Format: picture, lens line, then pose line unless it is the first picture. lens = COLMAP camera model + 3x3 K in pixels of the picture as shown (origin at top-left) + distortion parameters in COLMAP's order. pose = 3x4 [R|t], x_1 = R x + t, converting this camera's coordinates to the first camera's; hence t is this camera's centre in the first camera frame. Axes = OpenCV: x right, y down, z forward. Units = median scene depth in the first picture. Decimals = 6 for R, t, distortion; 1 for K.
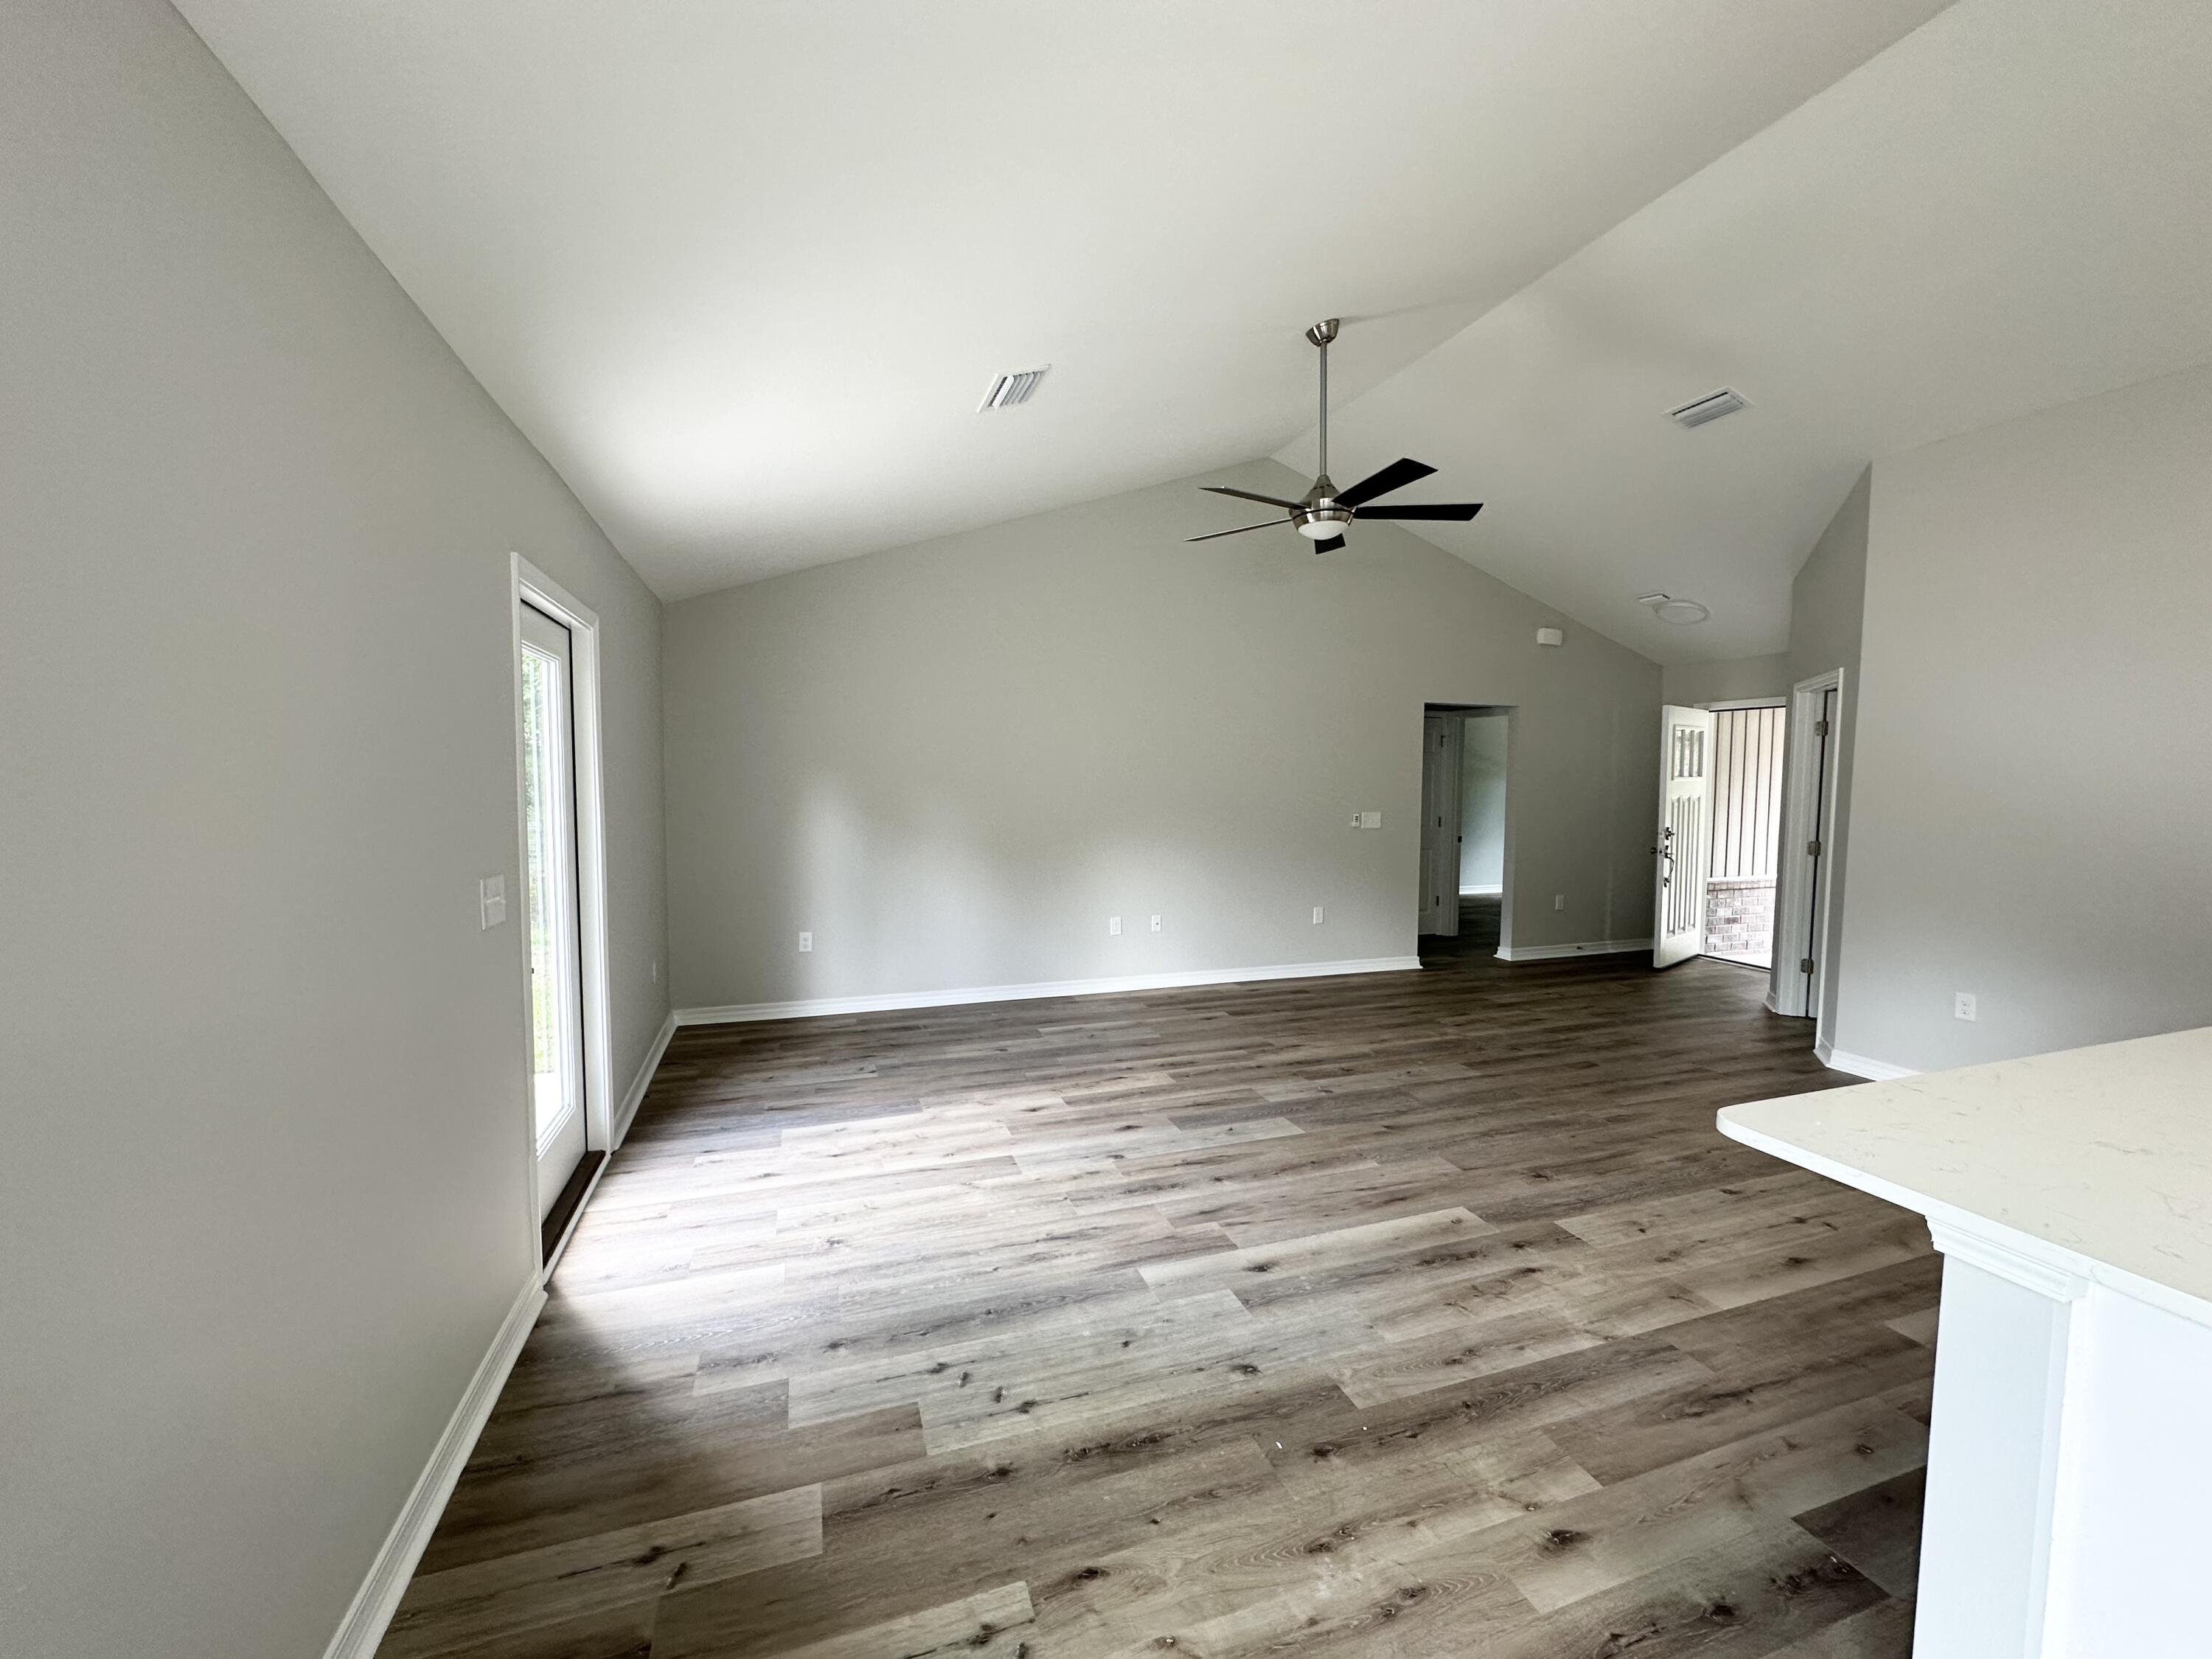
lens RADIAL K [[880.2, 0, 1110.9], [0, 880.2, 826.9], [0, 0, 1]] dist [-0.002065, 0.000552]
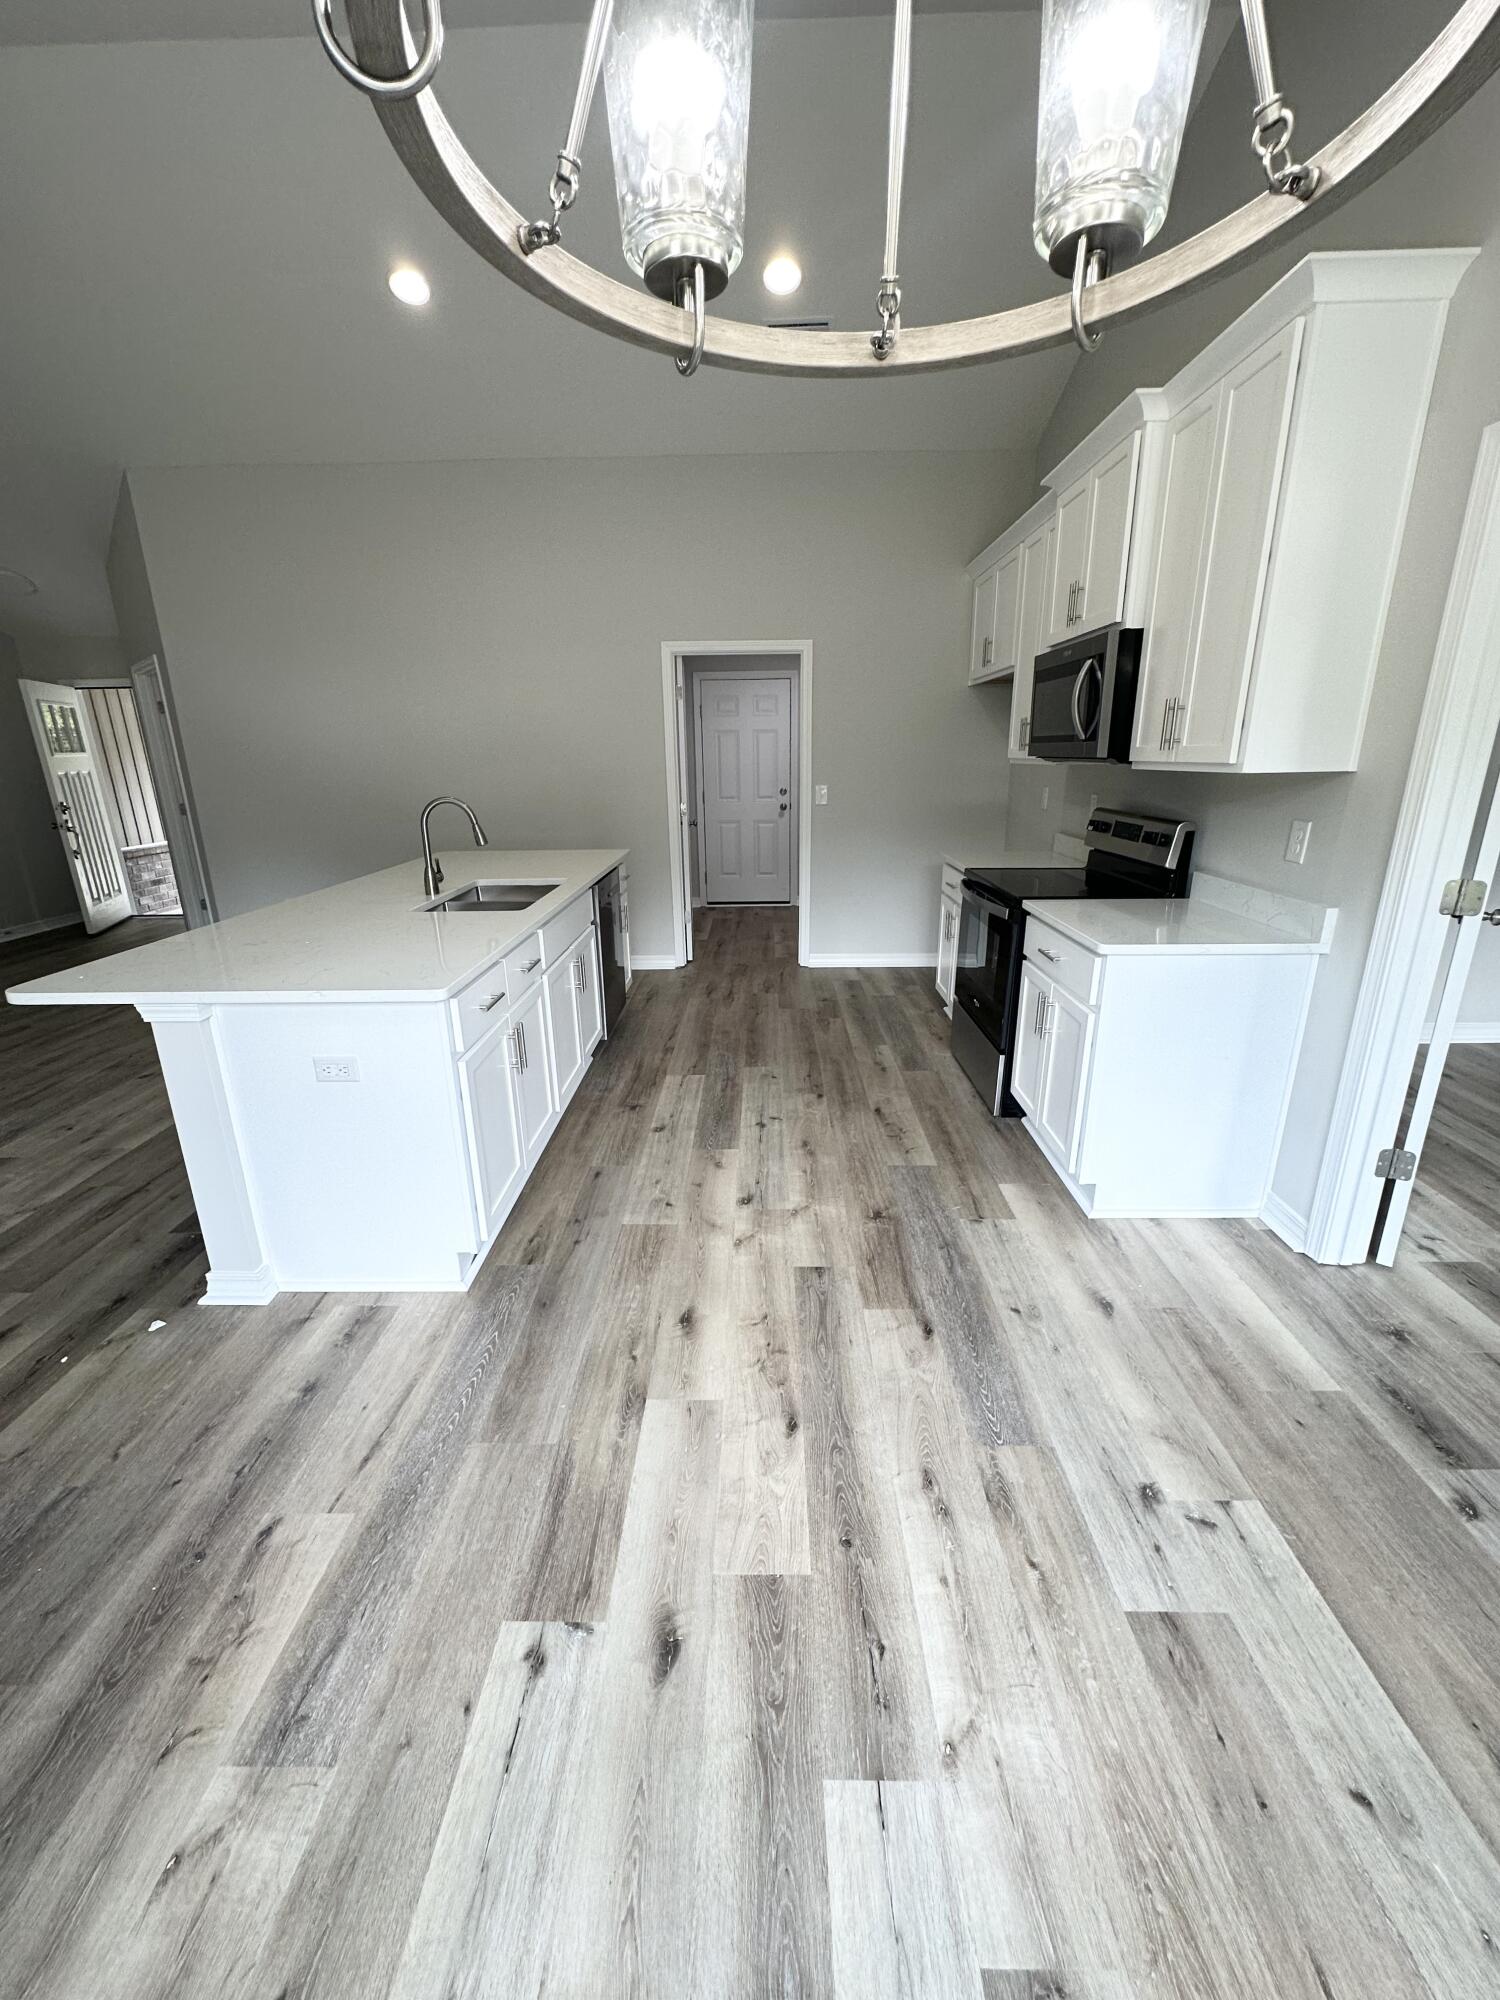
lens RADIAL K [[795.8, 0, 750.1], [0, 795.8, 993.9], [0, 0, 1]] dist [-0.002065, 0.000552]
pose [[0.346587, -0.284184, 0.893933, -0.005370], [0.072089, 0.958254, 0.276682, 0.022612], [-0.935244, -0.031452, 0.352605, -0.171028]]
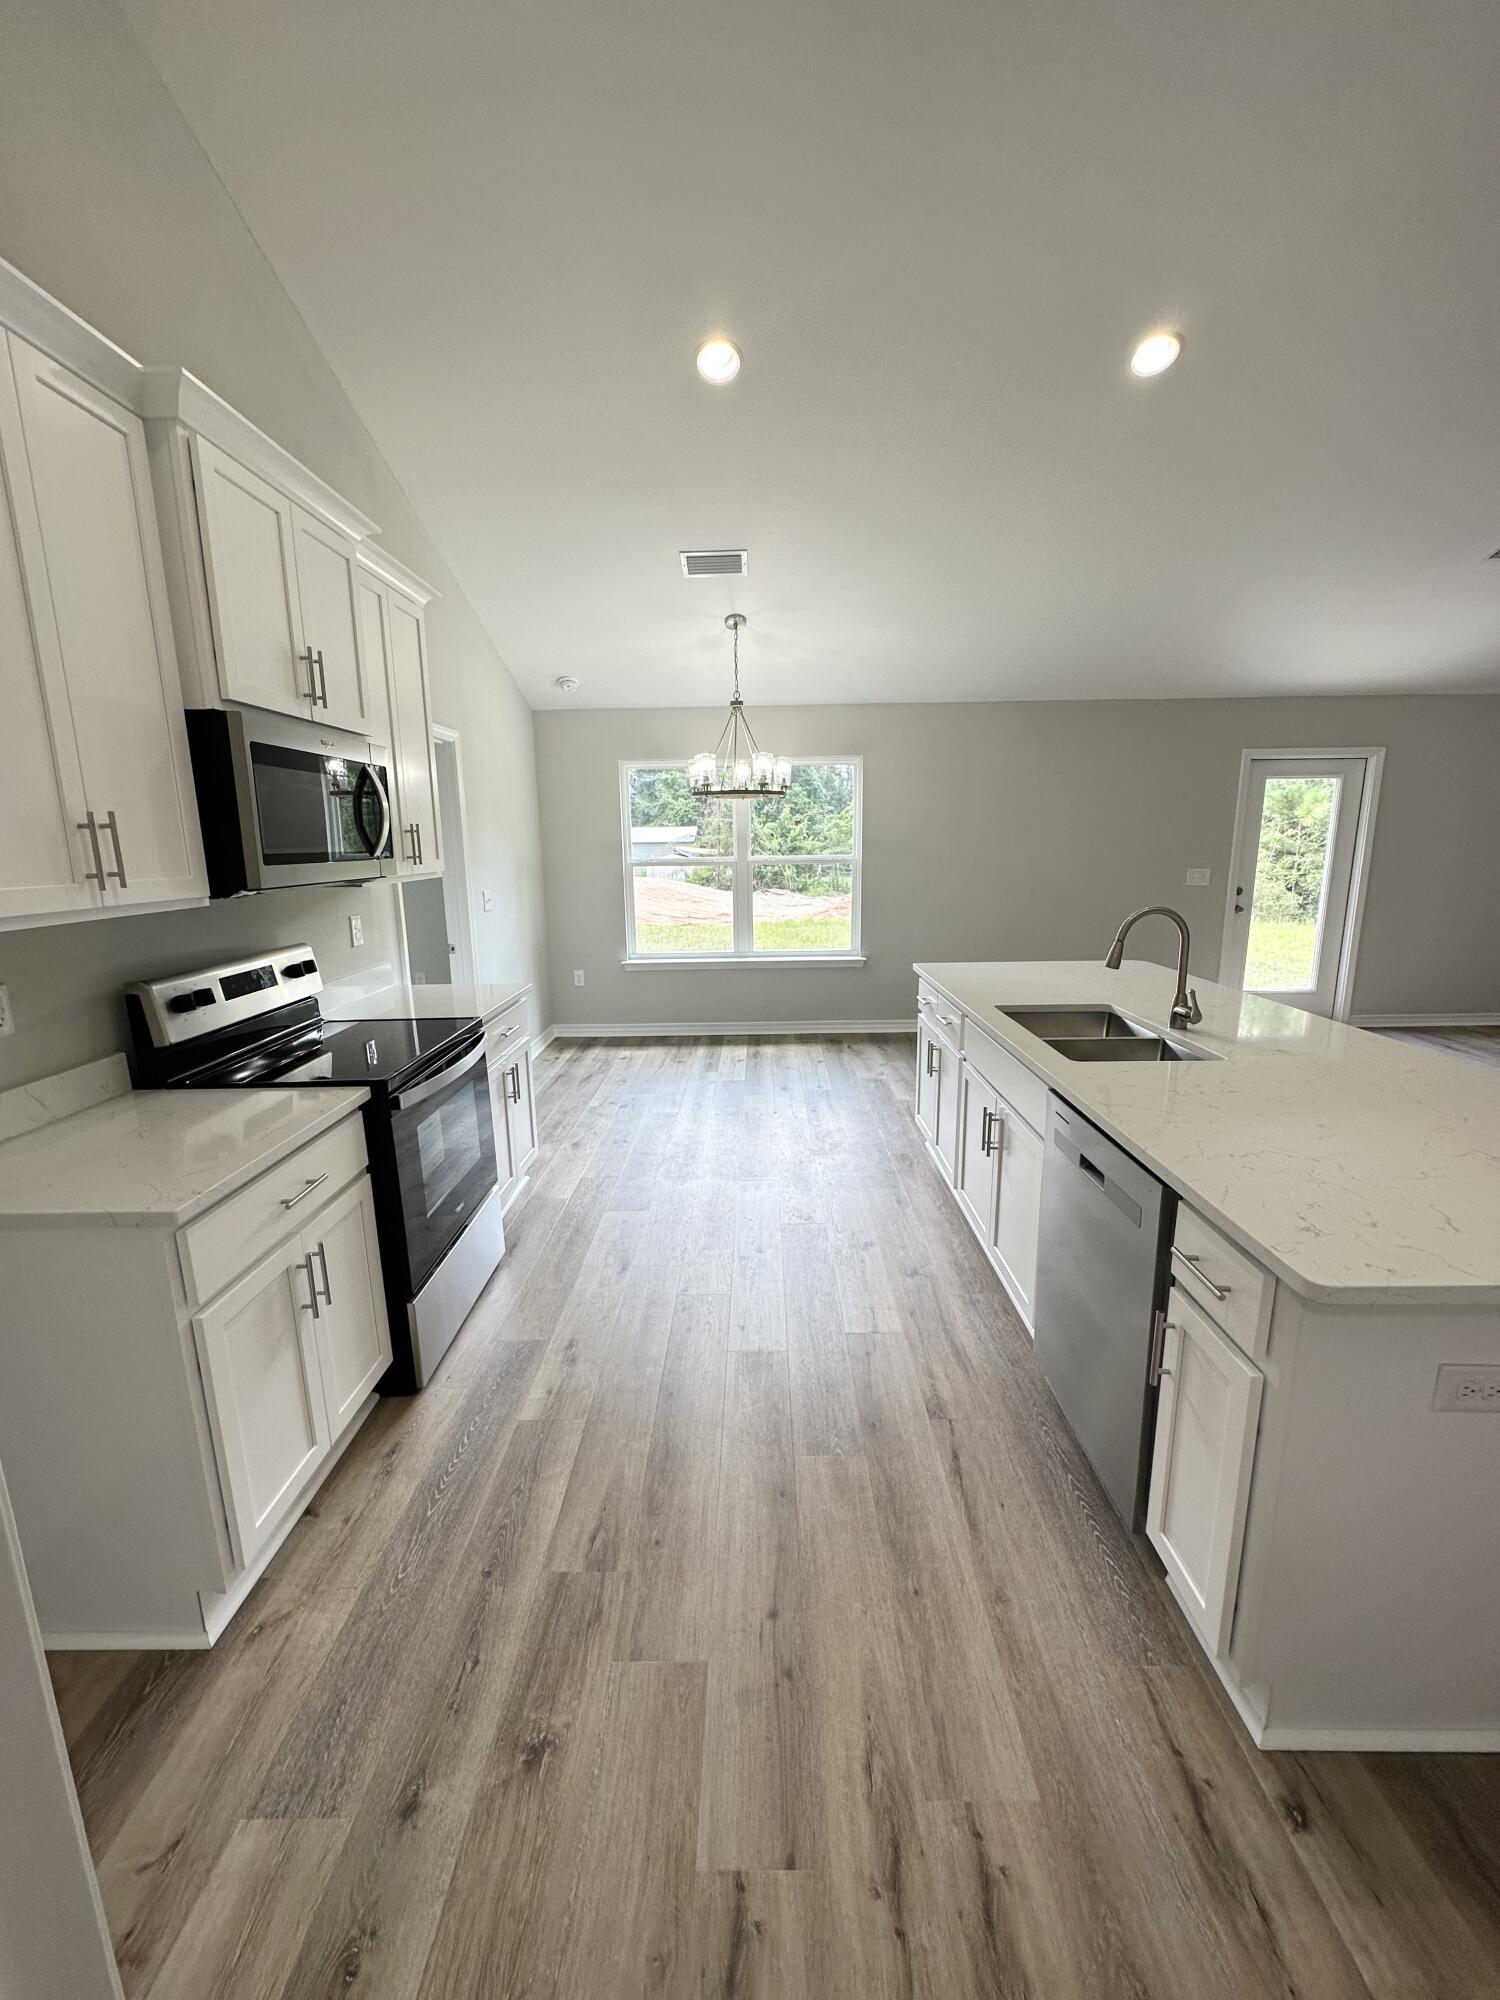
lens RADIAL K [[795.8, 0, 743.7], [0, 795.8, 999.6], [0, 0, 1]] dist [-0.002065, 0.000552]
pose [[-0.350765, 0.184812, -0.918046, 1.135735], [-0.042866, 0.976137, 0.212884, -0.008019], [0.935482, 0.114025, -0.334472, 0.238073]]
